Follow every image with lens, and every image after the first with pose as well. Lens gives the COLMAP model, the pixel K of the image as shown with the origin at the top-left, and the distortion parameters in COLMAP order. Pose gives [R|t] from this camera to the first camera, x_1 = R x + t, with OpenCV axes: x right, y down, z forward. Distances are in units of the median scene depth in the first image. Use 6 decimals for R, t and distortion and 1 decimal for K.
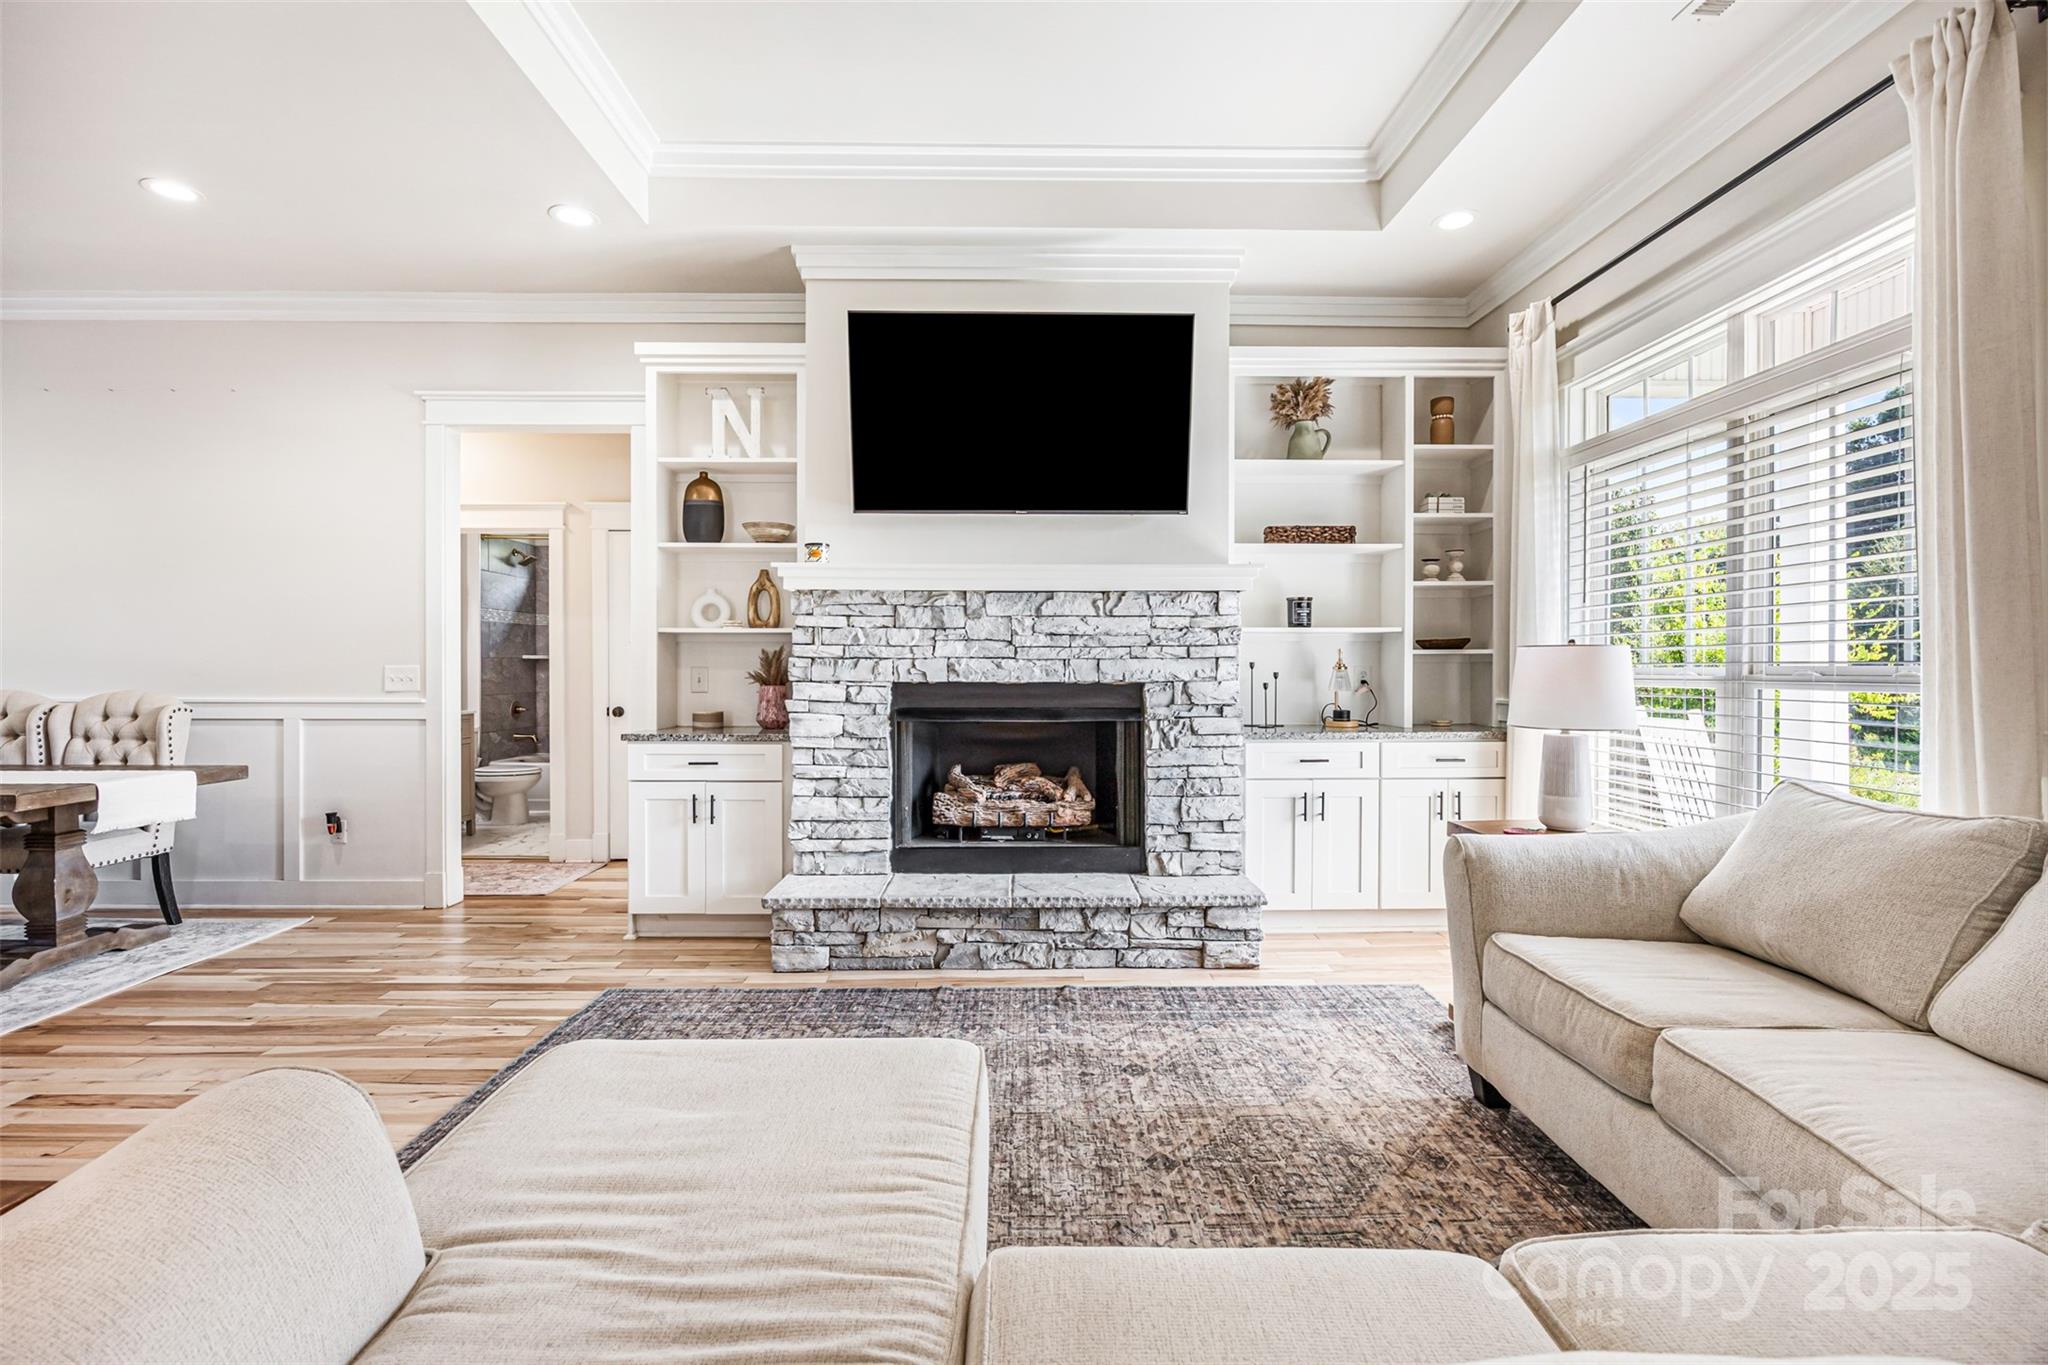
lens RADIAL K [[906.3, 0, 1023.5], [0, 906.3, 678.0], [0, 0, 1]] dist [-0.016270, 0.000201]
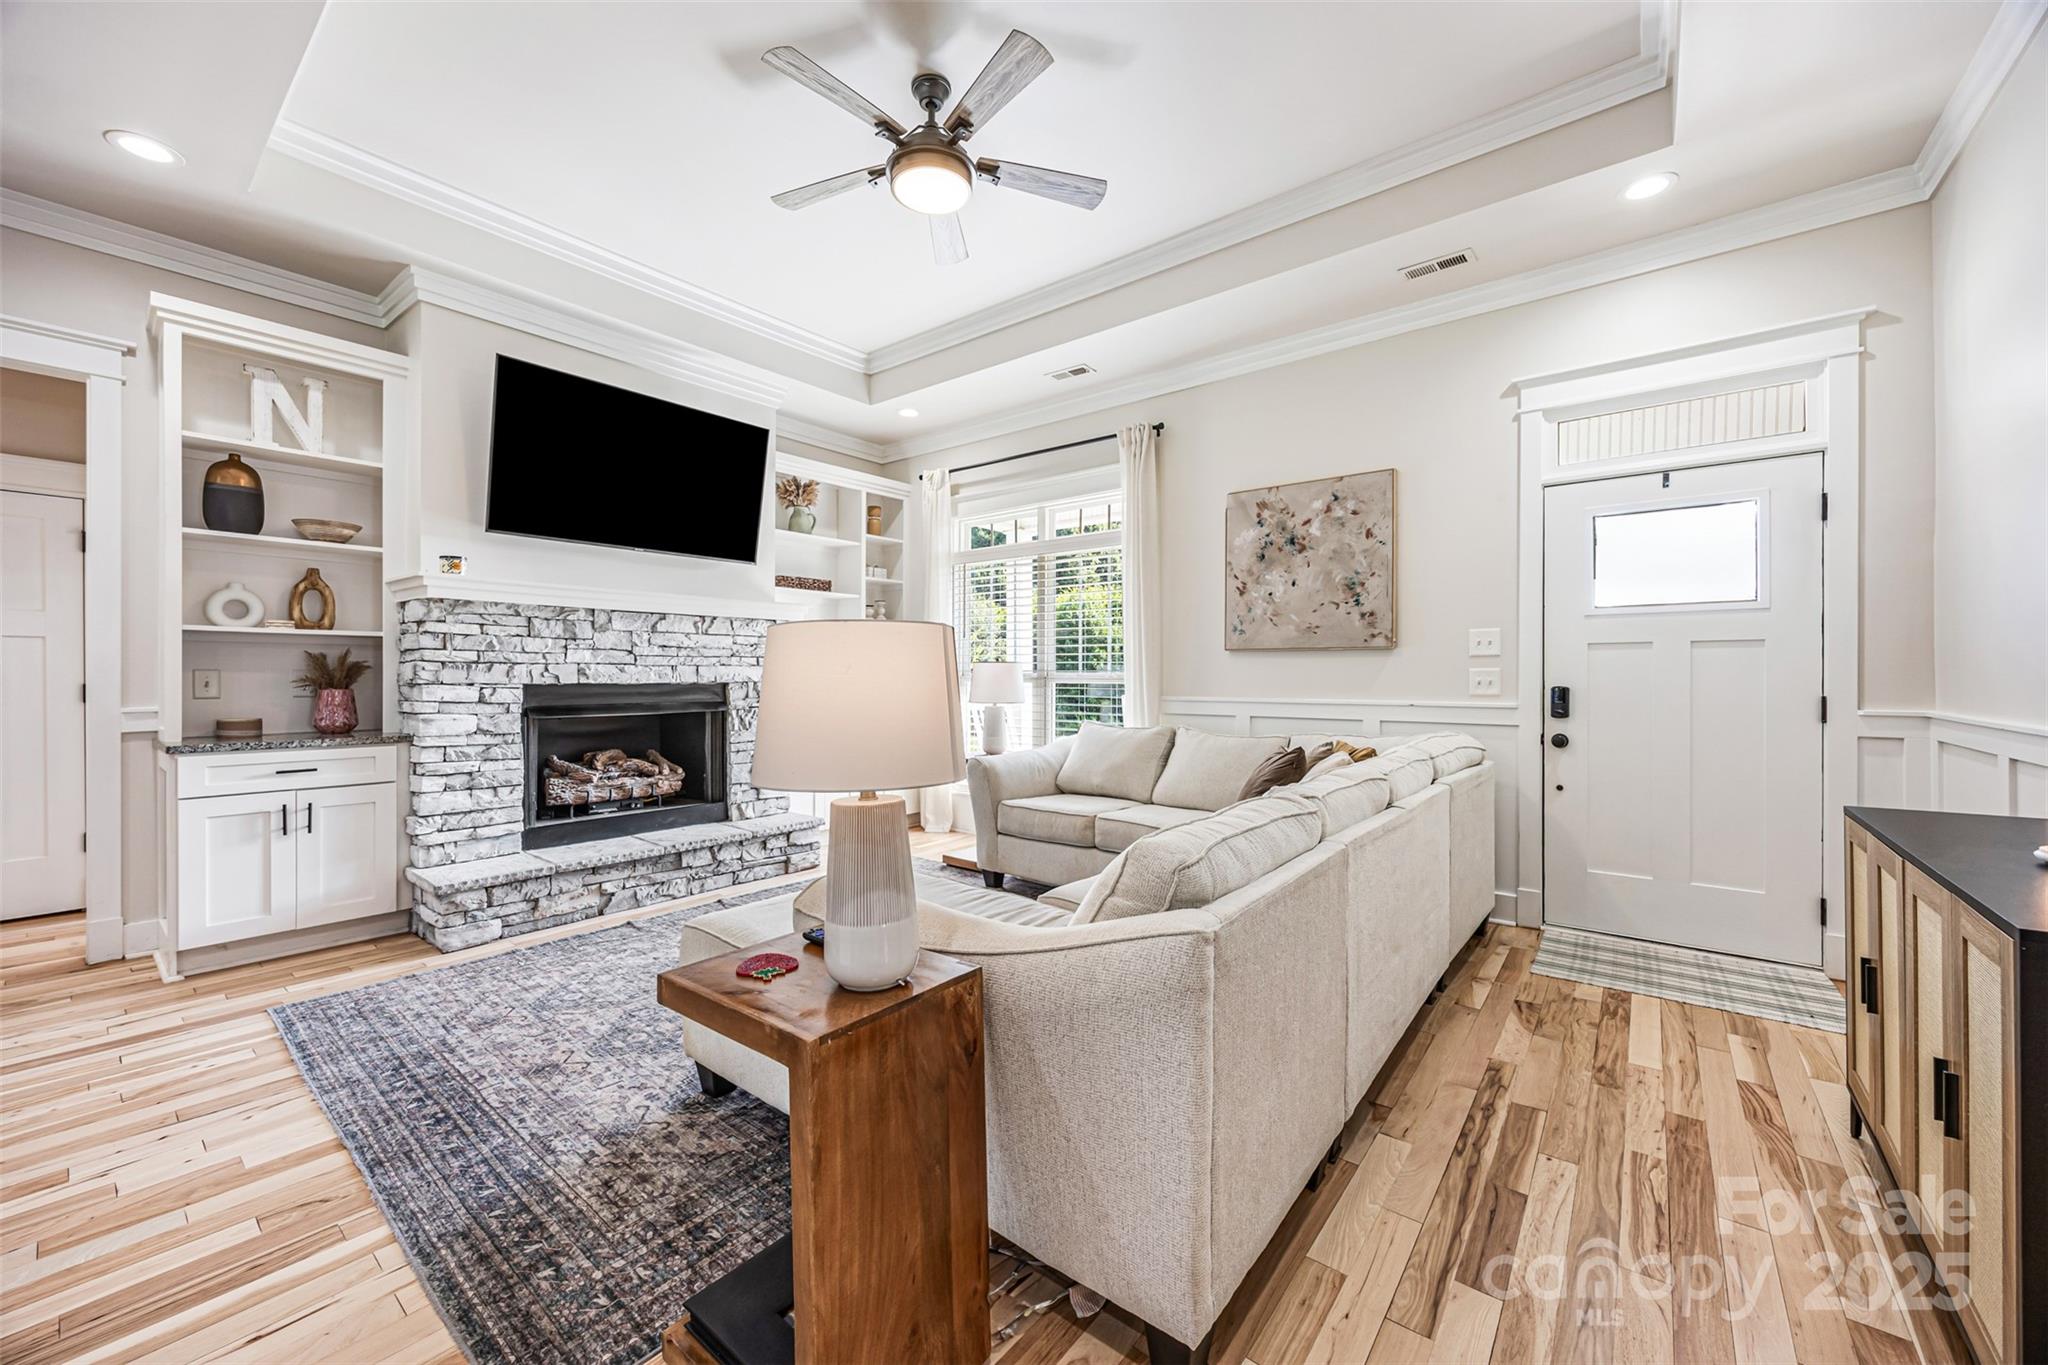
lens RADIAL K [[775.7, 0, 1024.6], [0, 775.7, 678.0], [0, 0, 1]] dist [-0.001818, -0.000065]
pose [[0.642034, -0.002855, 0.766671, -0.492704], [0.006108, 0.999980, -0.001391, 0.002234], [-0.766652, 0.005576, 0.642038, -0.114955]]
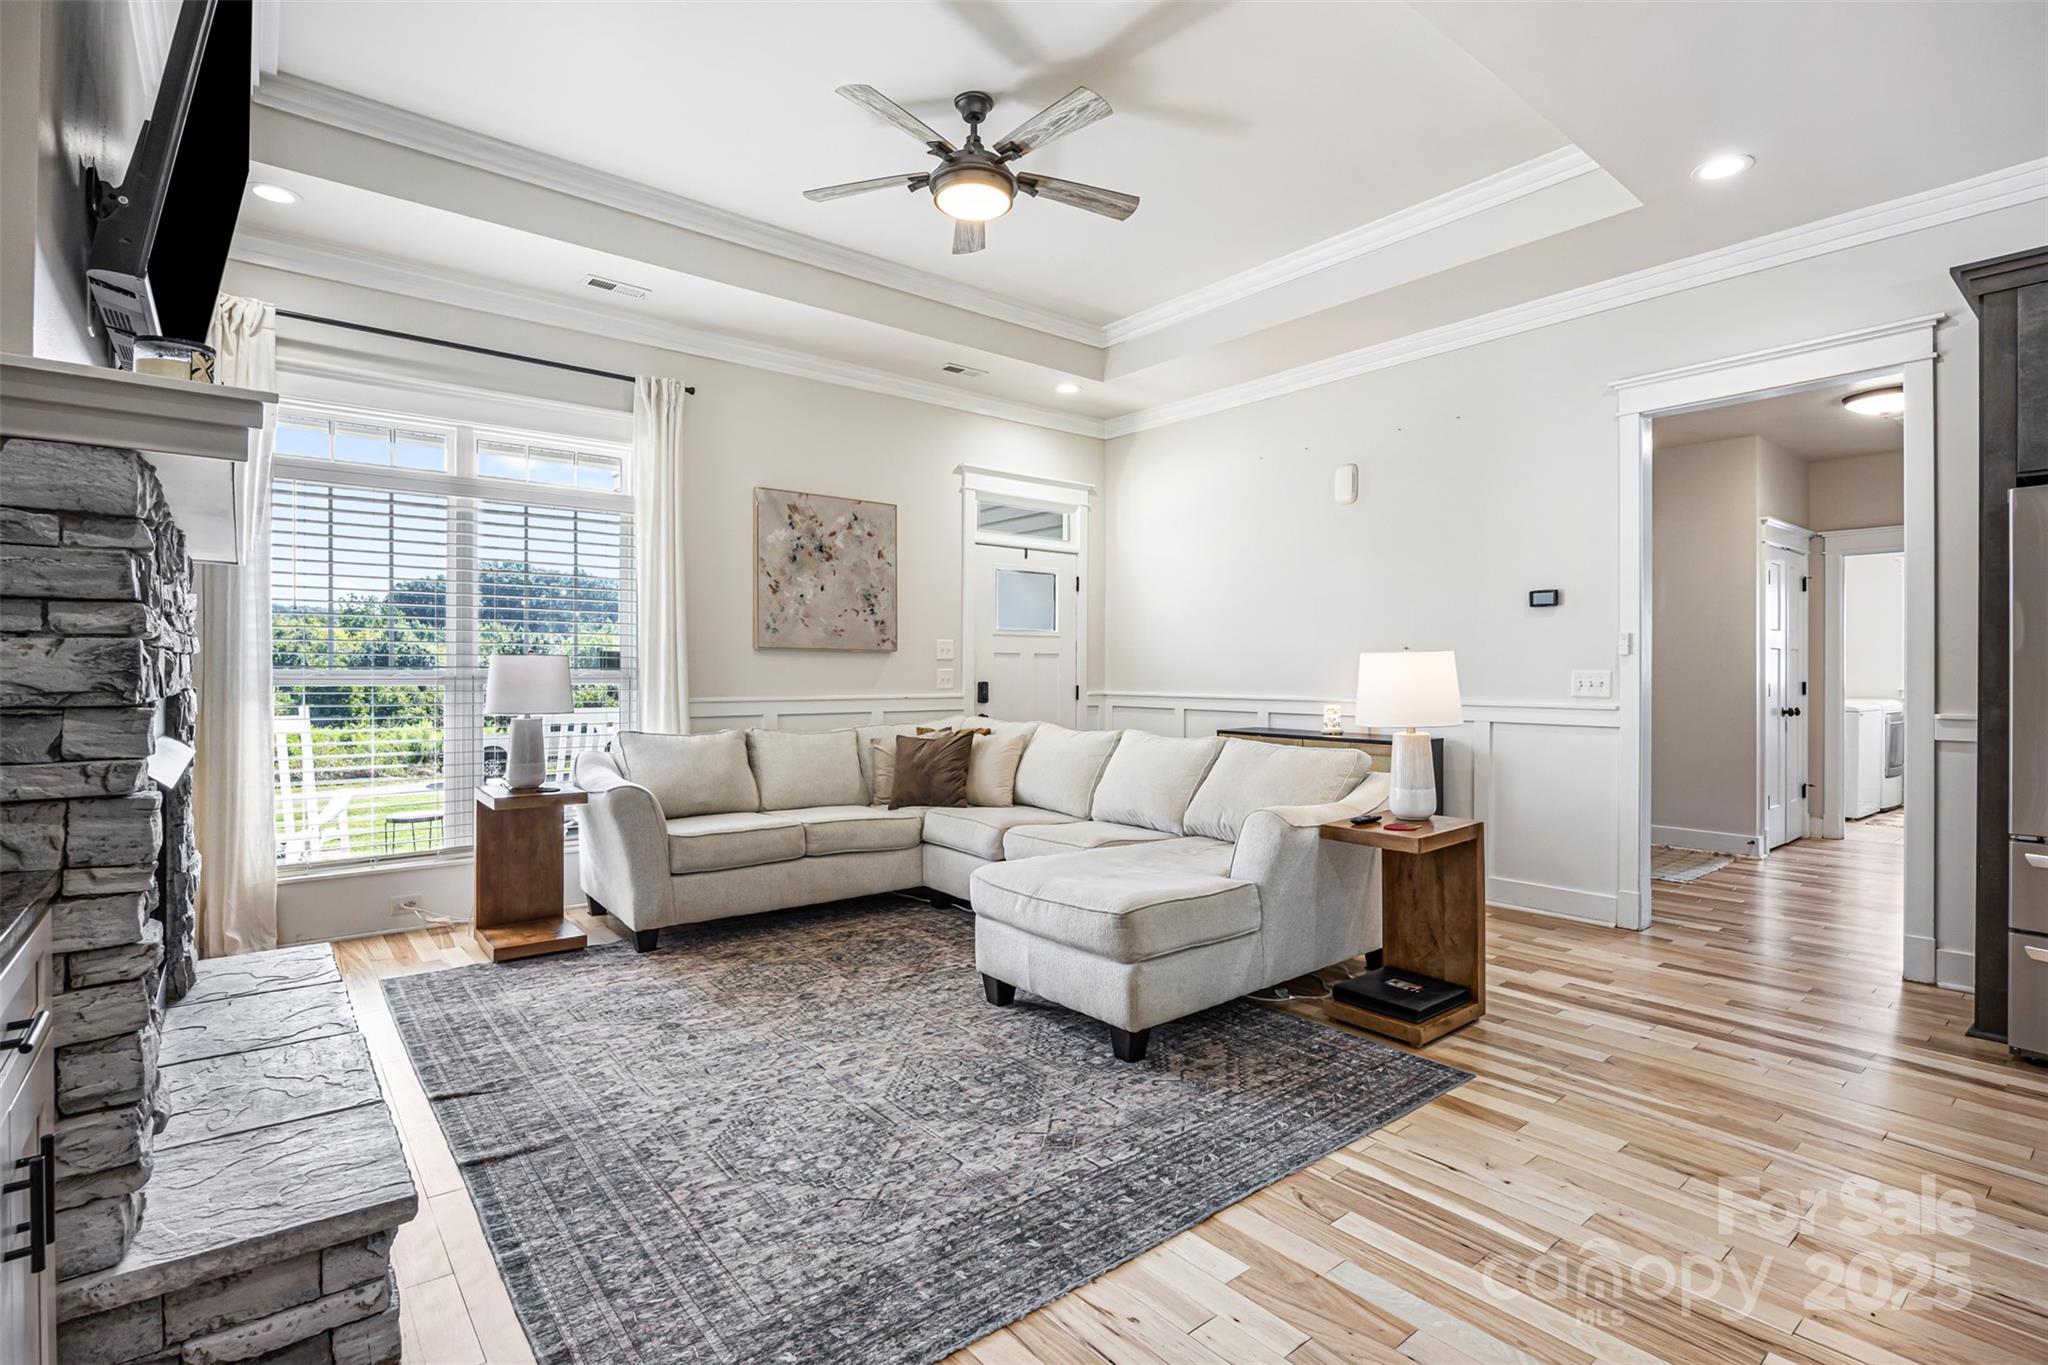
lens RADIAL K [[974.8, 0, 1016.7], [0, 974.8, 676.3], [0, 0, 1]] dist [-0.005831, -0.000552]
pose [[-0.610860, -0.003140, 0.791732, -0.756213], [0.005655, 0.999949, 0.008329, -0.007741], [-0.791718, 0.009565, -0.610812, 0.954029]]
